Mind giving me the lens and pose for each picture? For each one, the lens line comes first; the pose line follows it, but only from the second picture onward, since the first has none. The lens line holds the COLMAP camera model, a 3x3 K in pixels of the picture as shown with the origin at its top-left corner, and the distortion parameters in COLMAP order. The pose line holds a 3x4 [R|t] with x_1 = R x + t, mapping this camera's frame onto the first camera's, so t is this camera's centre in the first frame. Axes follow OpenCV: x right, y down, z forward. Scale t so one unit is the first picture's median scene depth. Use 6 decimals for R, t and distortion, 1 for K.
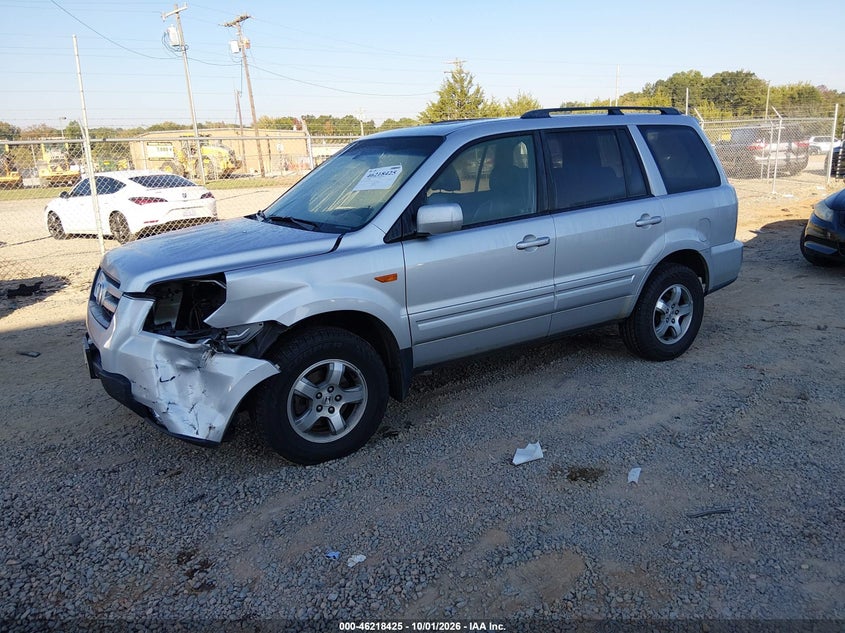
lens RADIAL K [[694.6, 0, 428.5], [0, 694.6, 317.8], [0, 0, 1]] dist [0.000842, -0.015353]
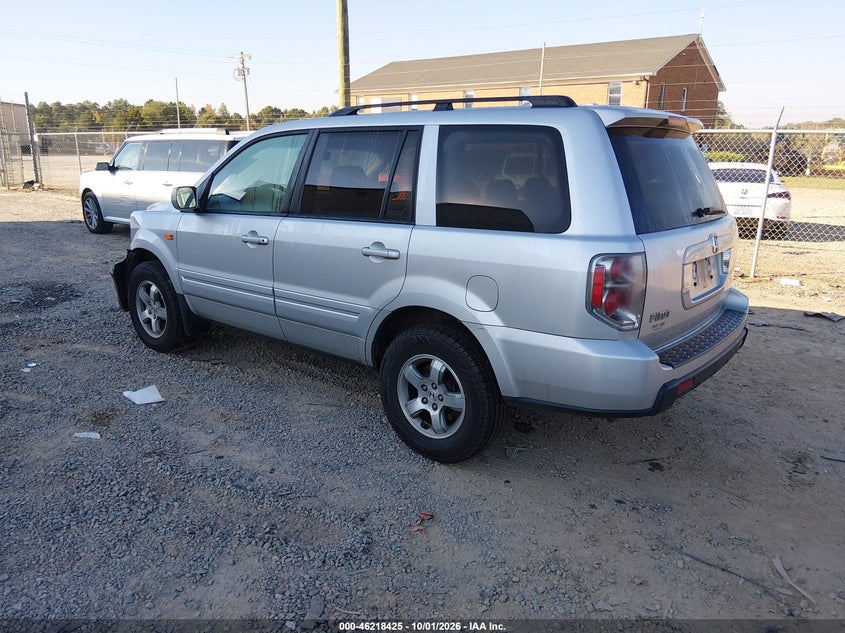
lens RADIAL K [[694.6, 0, 428.5], [0, 694.6, 317.8], [0, 0, 1]] dist [0.000842, -0.015353]
pose [[0.243776, 0.267597, -0.932183, 1.062578], [-0.248719, 0.946285, 0.206602, -0.242873], [0.937396, 0.181487, 0.297238, 0.842691]]
